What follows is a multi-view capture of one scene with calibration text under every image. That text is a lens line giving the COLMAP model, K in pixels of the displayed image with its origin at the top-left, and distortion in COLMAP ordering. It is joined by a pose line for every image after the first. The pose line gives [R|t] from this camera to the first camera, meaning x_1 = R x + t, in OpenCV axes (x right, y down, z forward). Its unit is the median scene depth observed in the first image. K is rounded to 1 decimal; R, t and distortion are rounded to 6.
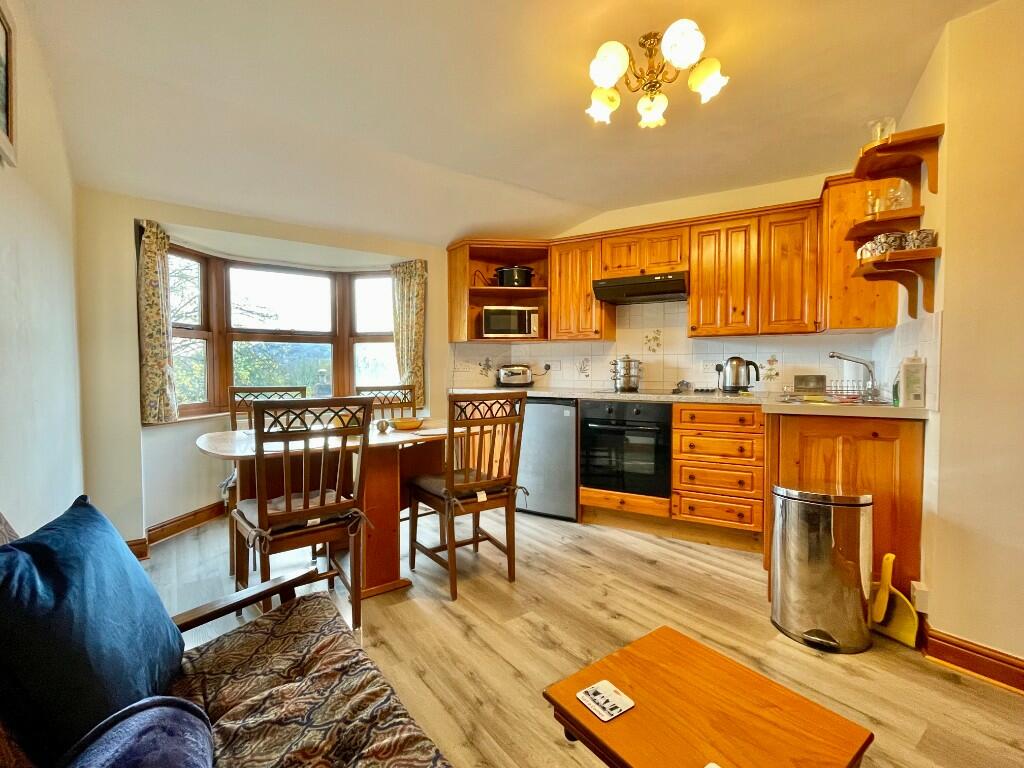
lens RADIAL K [[468.7, 0, 512.0], [0, 468.7, 384.0], [0, 0, 1]] dist [-0.000007, -0.000008]
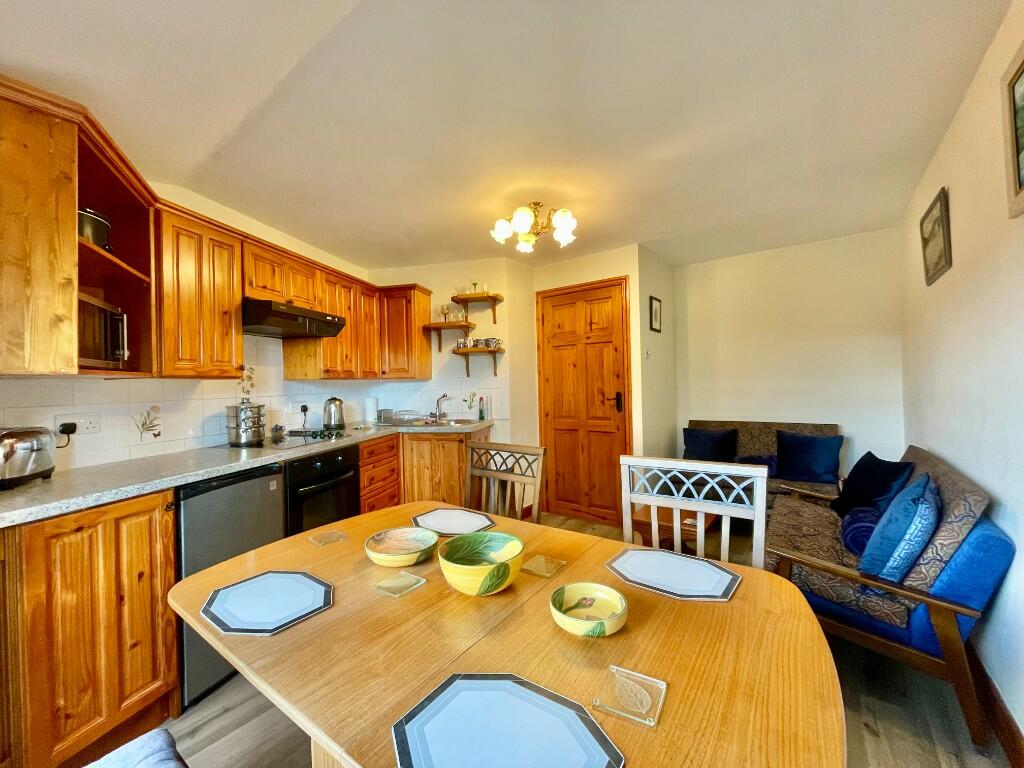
lens RADIAL K [[413.7, 0, 512.0], [0, 413.7, 384.0], [0, 0, 1]] dist [-0.000658, -0.000107]
pose [[-0.299954, 0.004938, 0.953941, -0.564325], [0.057318, 0.998273, 0.012856, -0.073960], [-0.952230, 0.058534, -0.299719, 0.834566]]
